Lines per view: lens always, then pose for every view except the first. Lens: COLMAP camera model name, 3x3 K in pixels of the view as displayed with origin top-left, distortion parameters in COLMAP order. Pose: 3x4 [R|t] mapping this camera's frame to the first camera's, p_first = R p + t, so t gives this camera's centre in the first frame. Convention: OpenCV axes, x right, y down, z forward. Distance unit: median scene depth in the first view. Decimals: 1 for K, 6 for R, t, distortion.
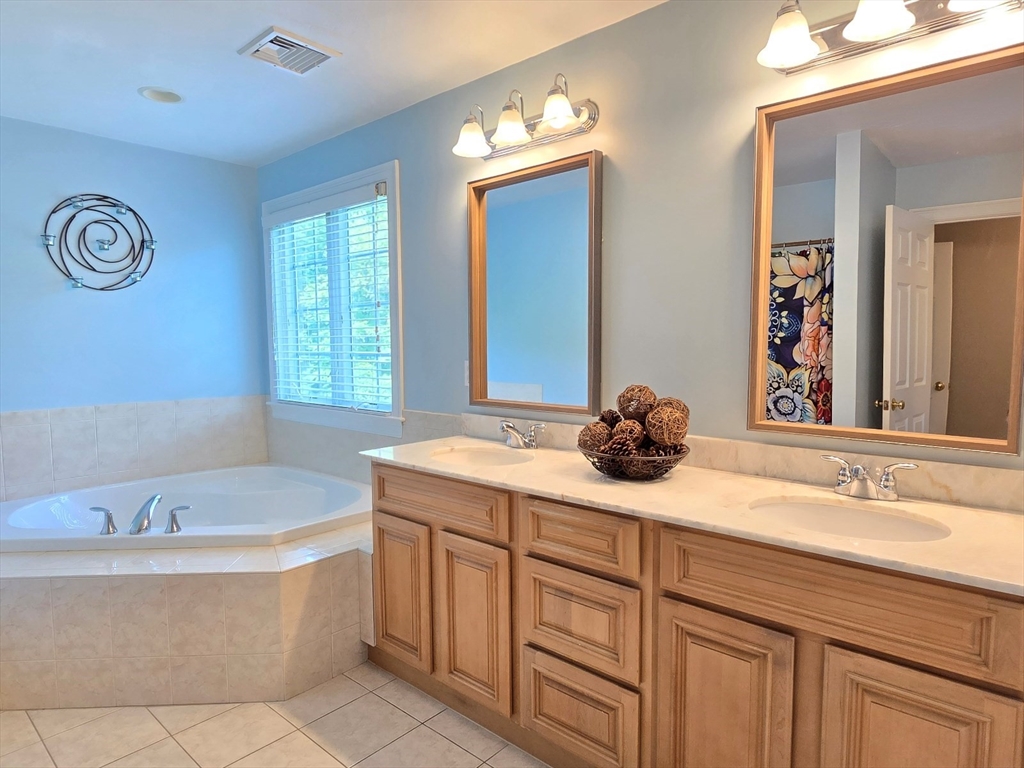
lens RADIAL K [[606.5, 0, 511.4], [0, 606.5, 388.3], [0, 0, 1]] dist [0.009619, -0.006780]
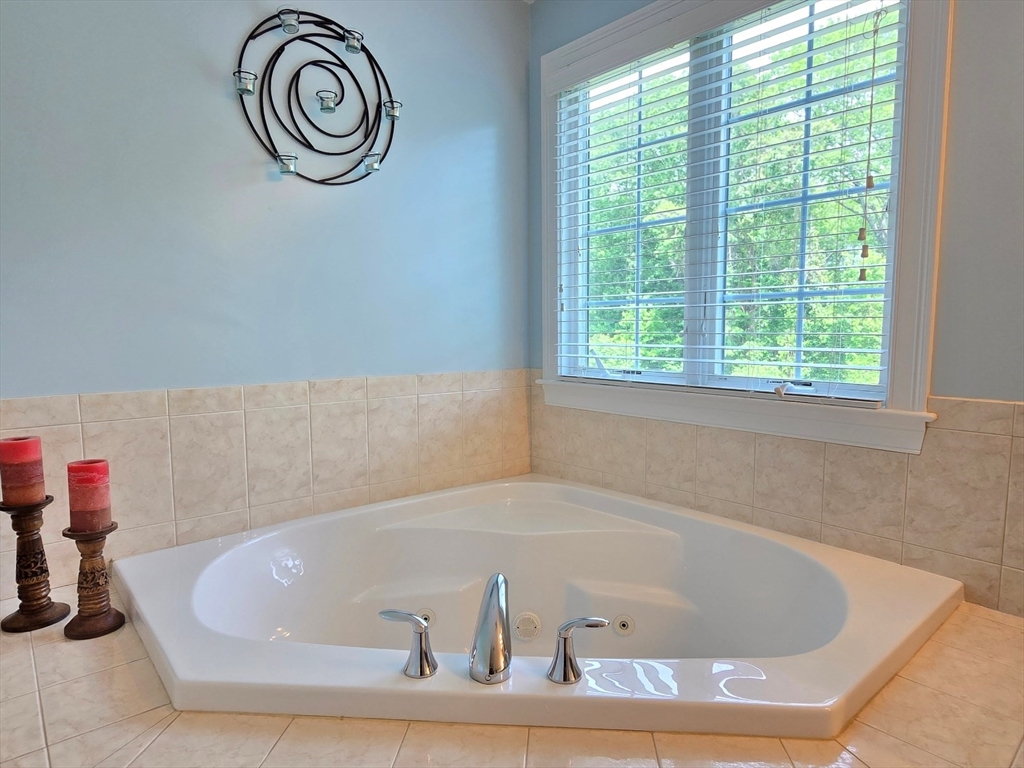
lens RADIAL K [[606.5, 0, 513.4], [0, 606.5, 381.8], [0, 0, 1]] dist [0.009619, -0.006780]
pose [[0.990887, 0.011852, -0.134176, -0.408743], [-0.009852, 0.999830, 0.015556, 0.018374], [0.134337, -0.014093, 0.990835, 0.442895]]
